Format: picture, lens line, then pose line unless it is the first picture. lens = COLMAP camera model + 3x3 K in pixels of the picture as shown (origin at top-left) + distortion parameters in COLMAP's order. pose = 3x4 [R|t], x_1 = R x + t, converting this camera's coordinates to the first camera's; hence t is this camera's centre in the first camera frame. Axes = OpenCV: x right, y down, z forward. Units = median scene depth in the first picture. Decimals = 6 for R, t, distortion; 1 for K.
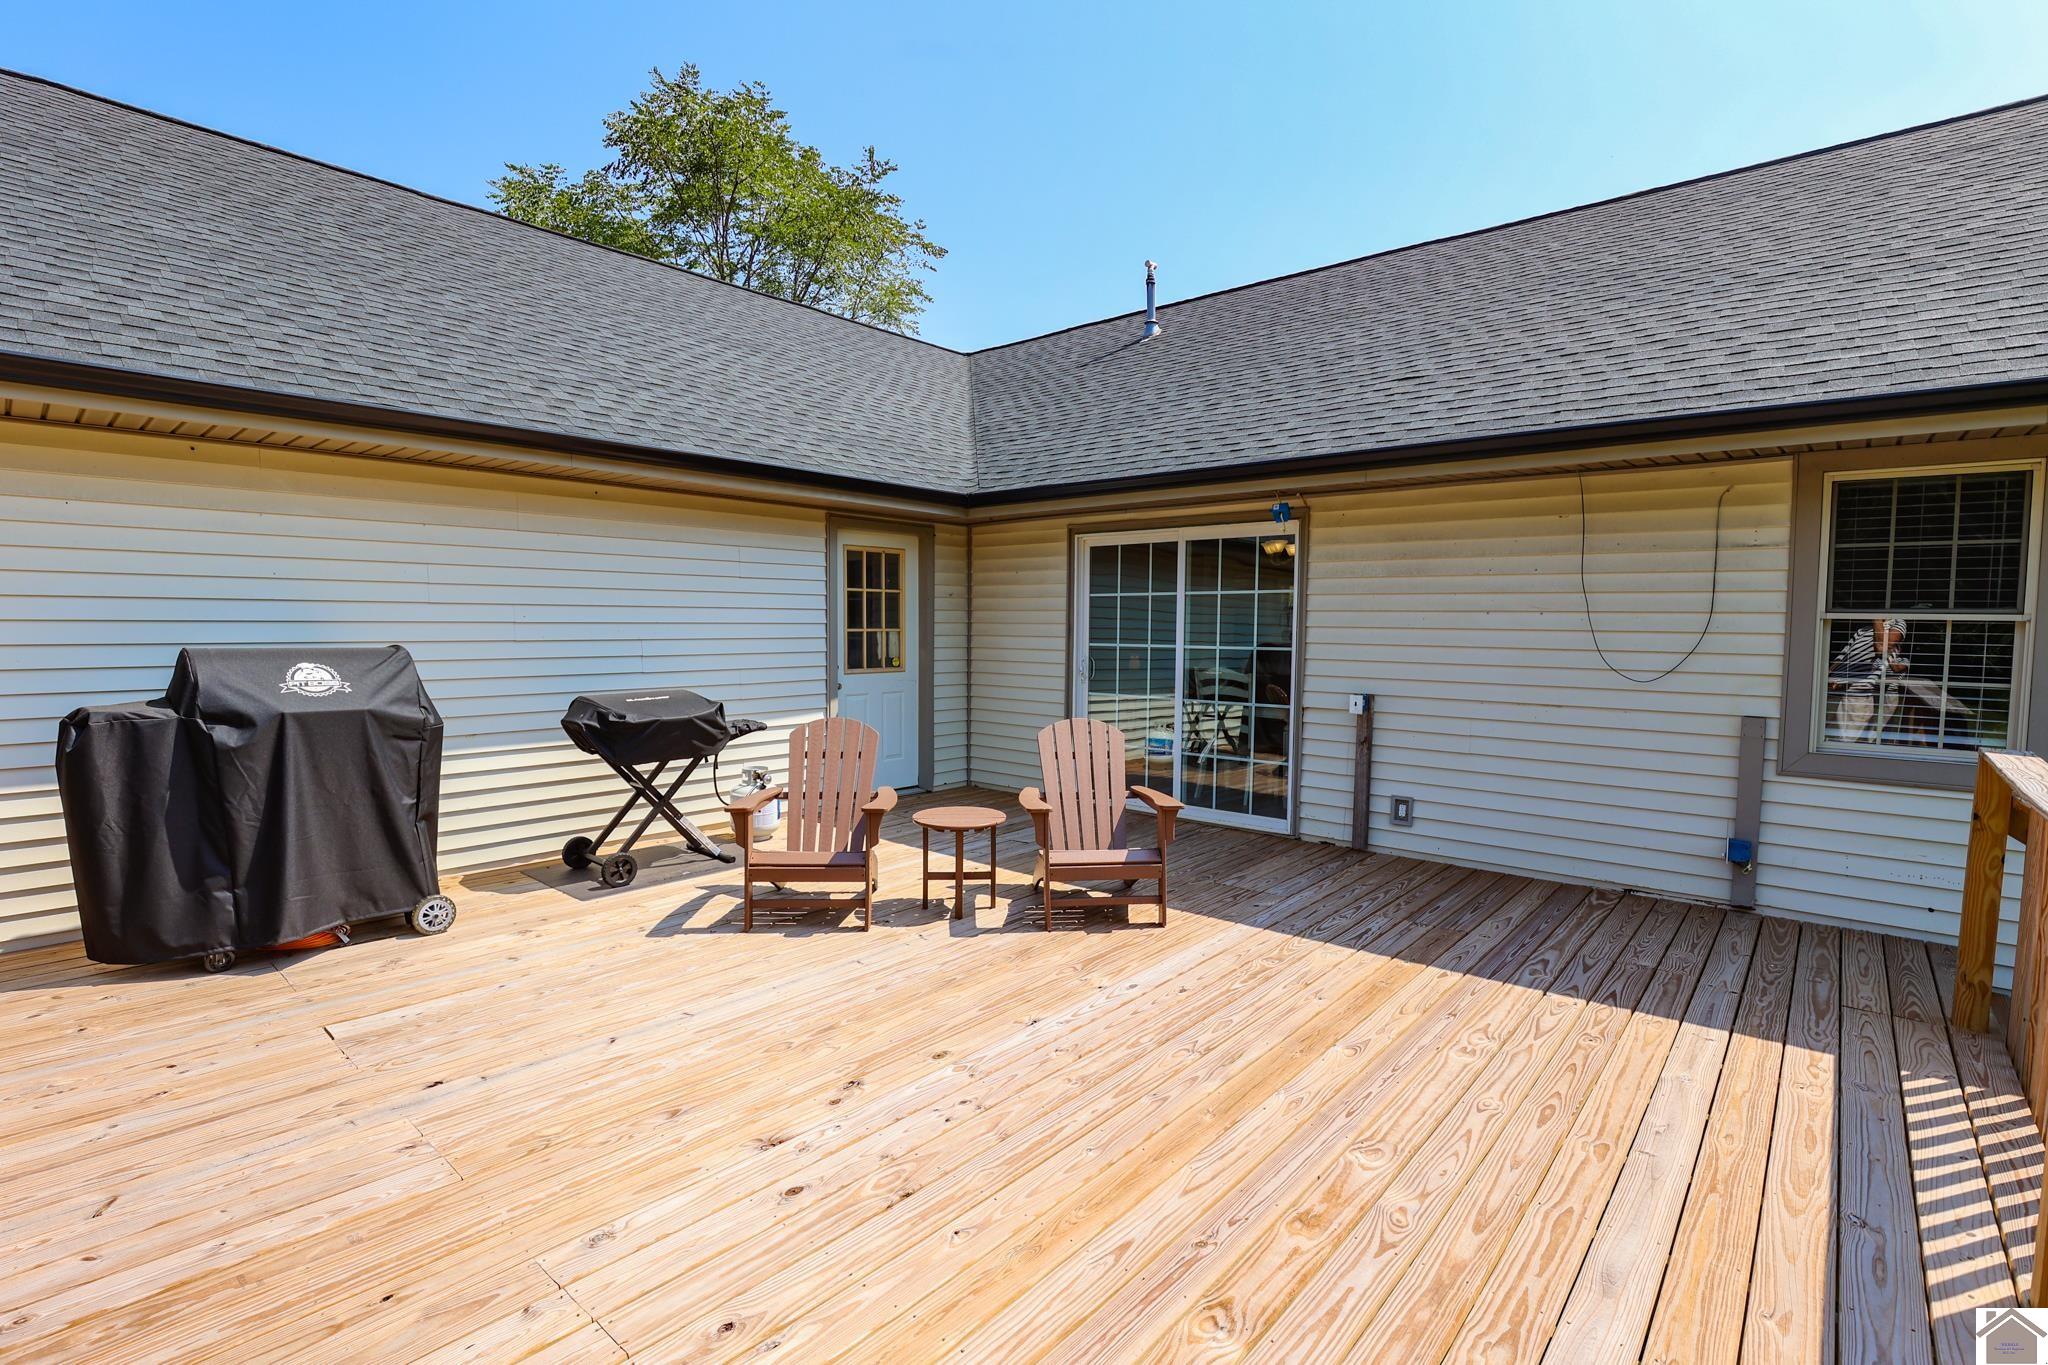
lens RADIAL K [[945.3, 0, 1018.0], [0, 945.3, 685.1], [0, 0, 1]] dist [-0.030679, 0.003042]
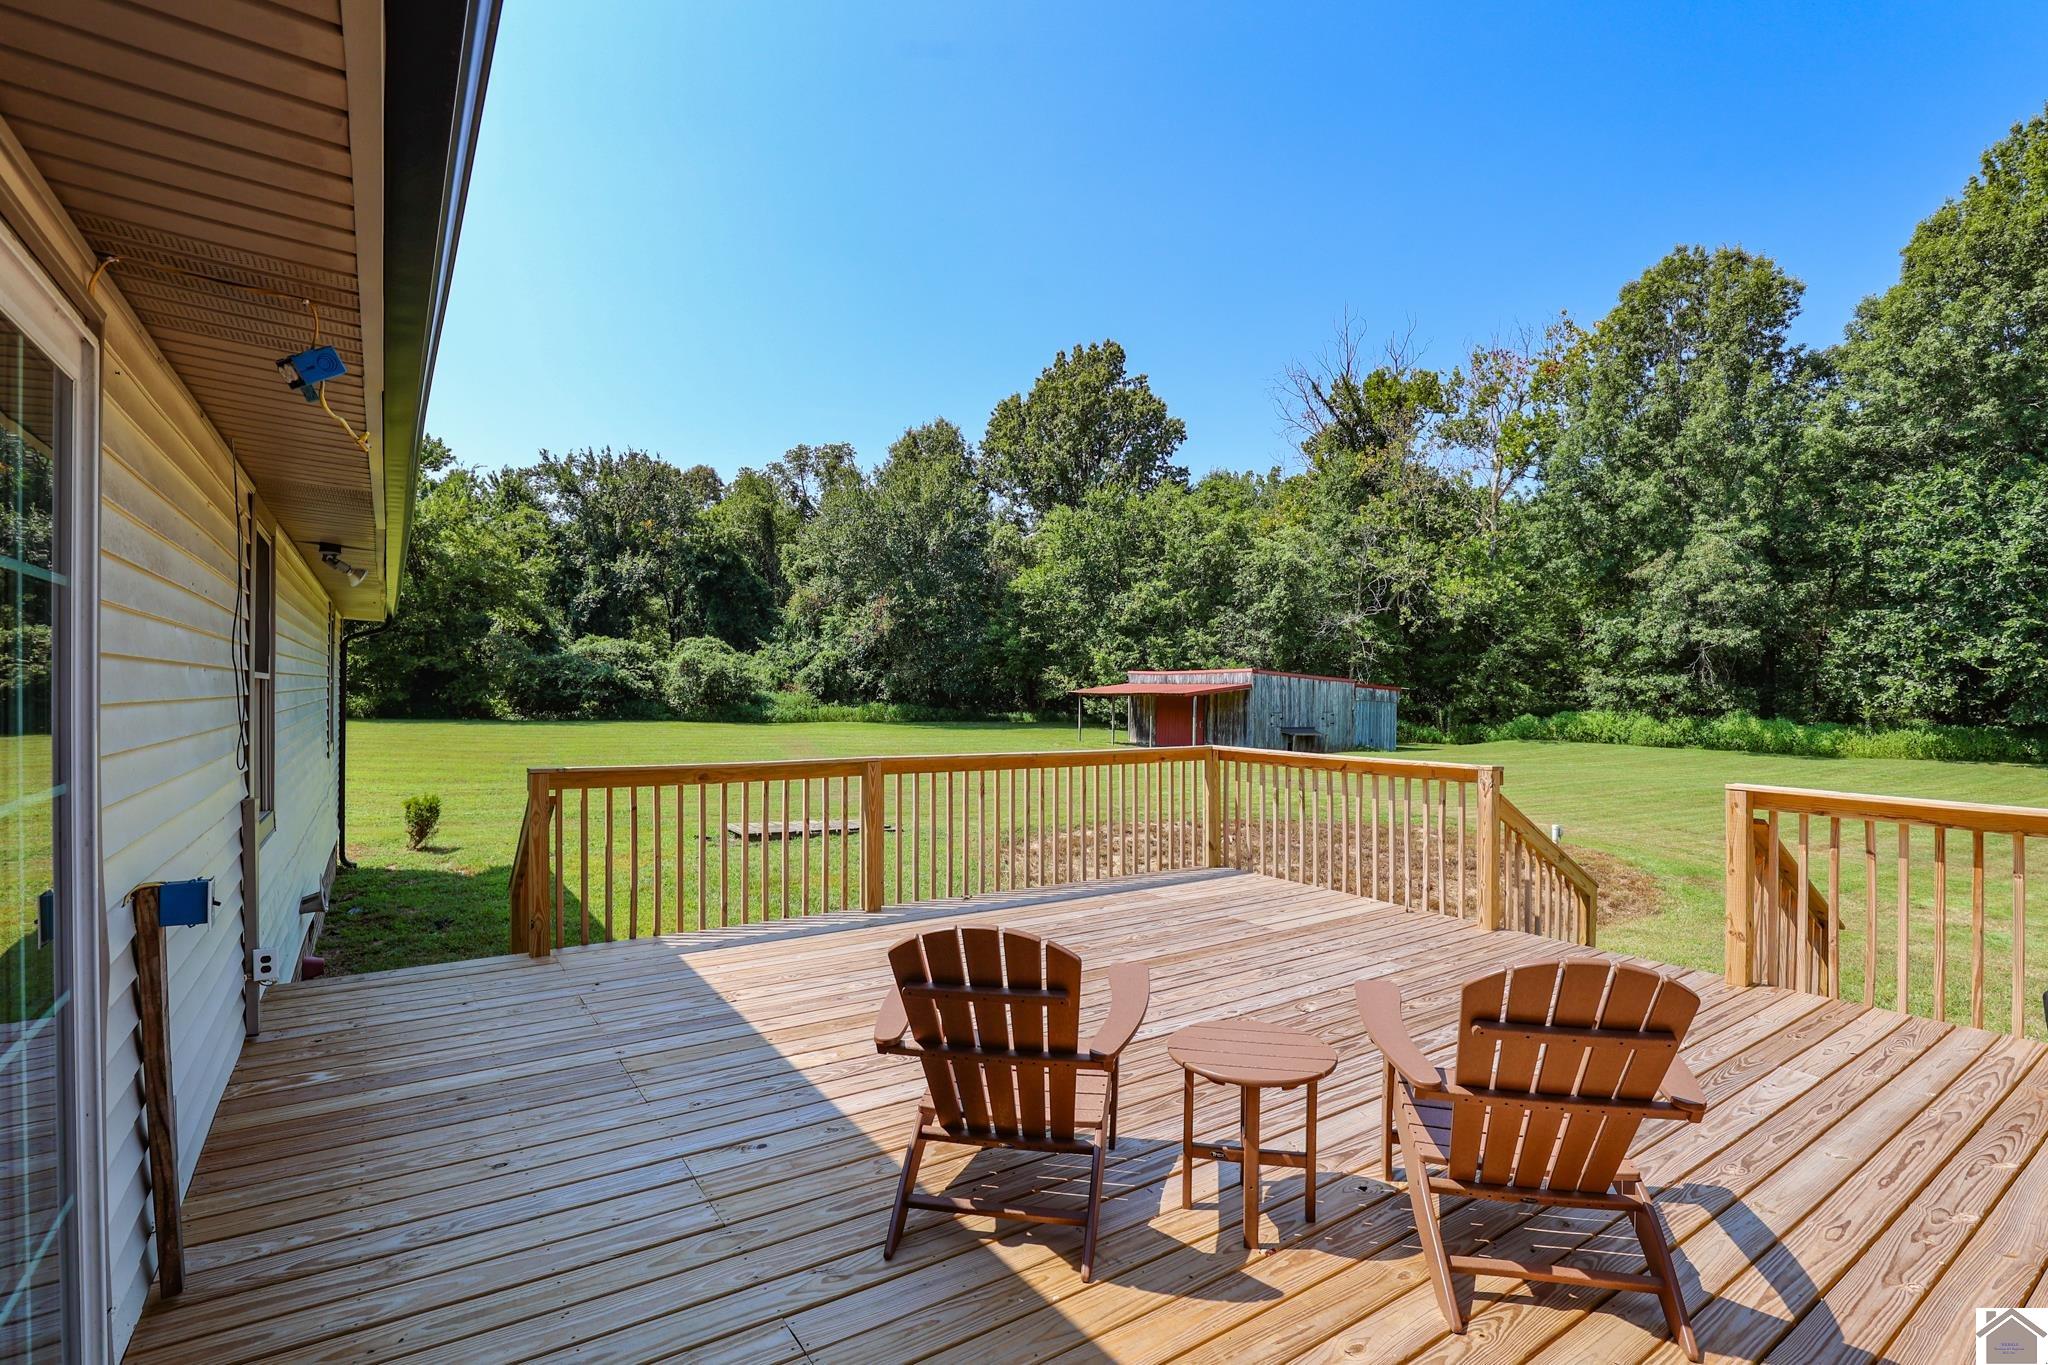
lens RADIAL K [[945.3, 0, 1028.4], [0, 945.3, 676.5], [0, 0, 1]] dist [-0.030679, 0.003042]
pose [[-0.968297, -0.016071, 0.249285, -0.071214], [-0.002745, 0.998553, 0.053712, -0.115615], [-0.249787, 0.051325, -0.966940, 1.605956]]
